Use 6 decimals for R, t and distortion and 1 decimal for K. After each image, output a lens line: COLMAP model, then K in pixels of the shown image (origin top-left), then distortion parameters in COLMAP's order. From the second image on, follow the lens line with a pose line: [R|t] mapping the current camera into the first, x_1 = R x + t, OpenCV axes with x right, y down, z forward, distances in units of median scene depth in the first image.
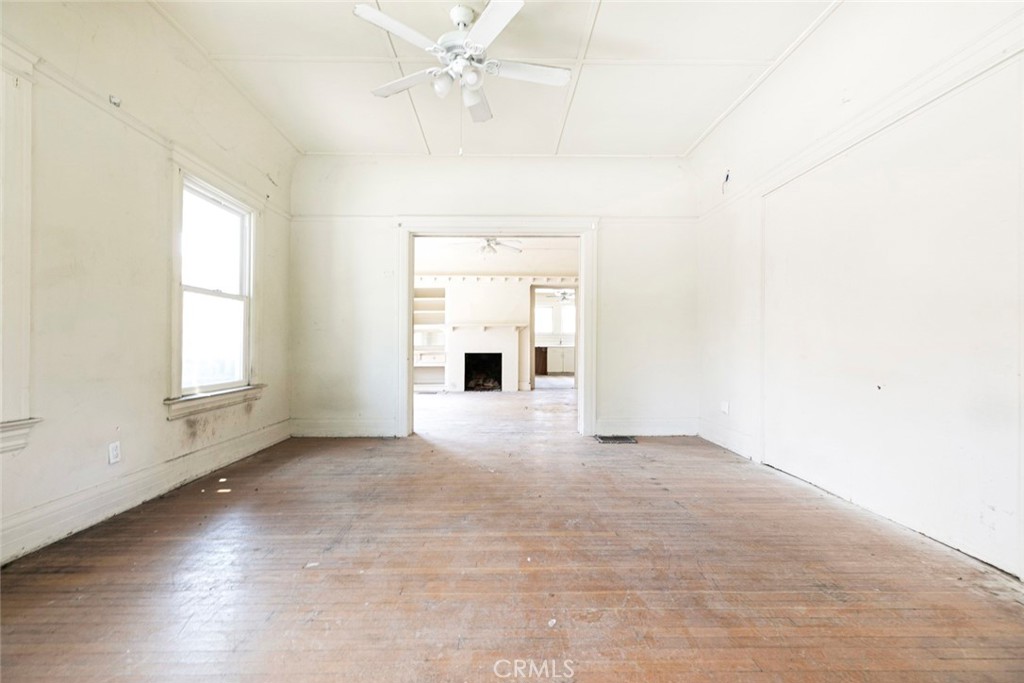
lens RADIAL K [[476.8, 0, 507.9], [0, 476.8, 341.2], [0, 0, 1]] dist [-0.015821, 0.000993]
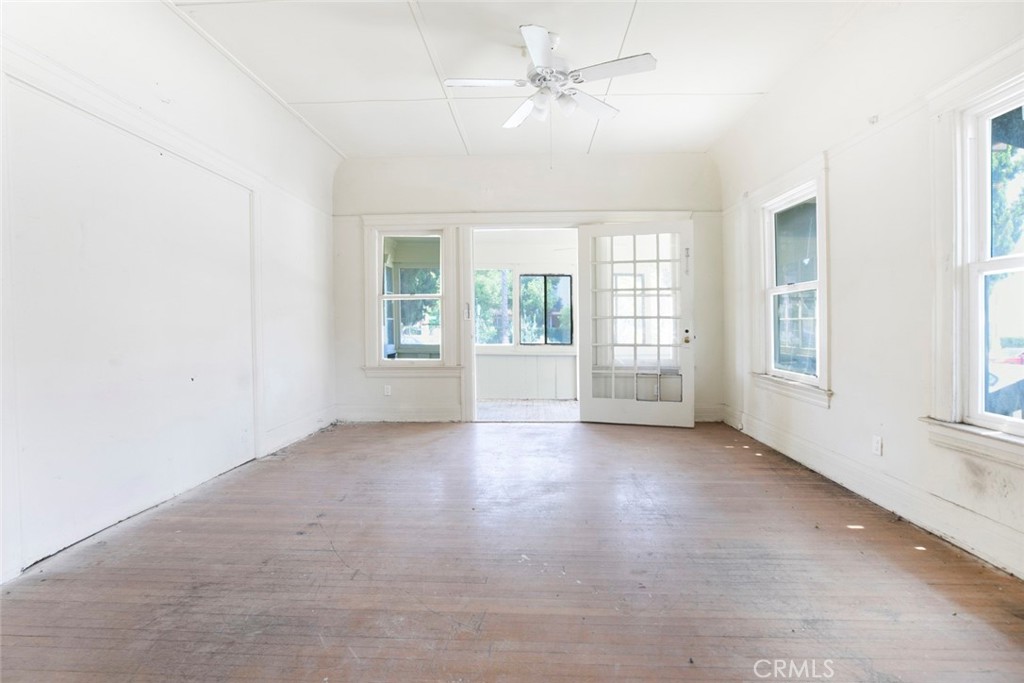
lens RADIAL K [[476.8, 0, 510.7], [0, 476.8, 334.9], [0, 0, 1]] dist [-0.015821, 0.000993]
pose [[-0.997127, -0.003262, 0.075681, -0.070482], [-0.002255, 0.999908, 0.013382, -0.023262], [-0.075718, 0.013173, -0.997042, 1.809882]]
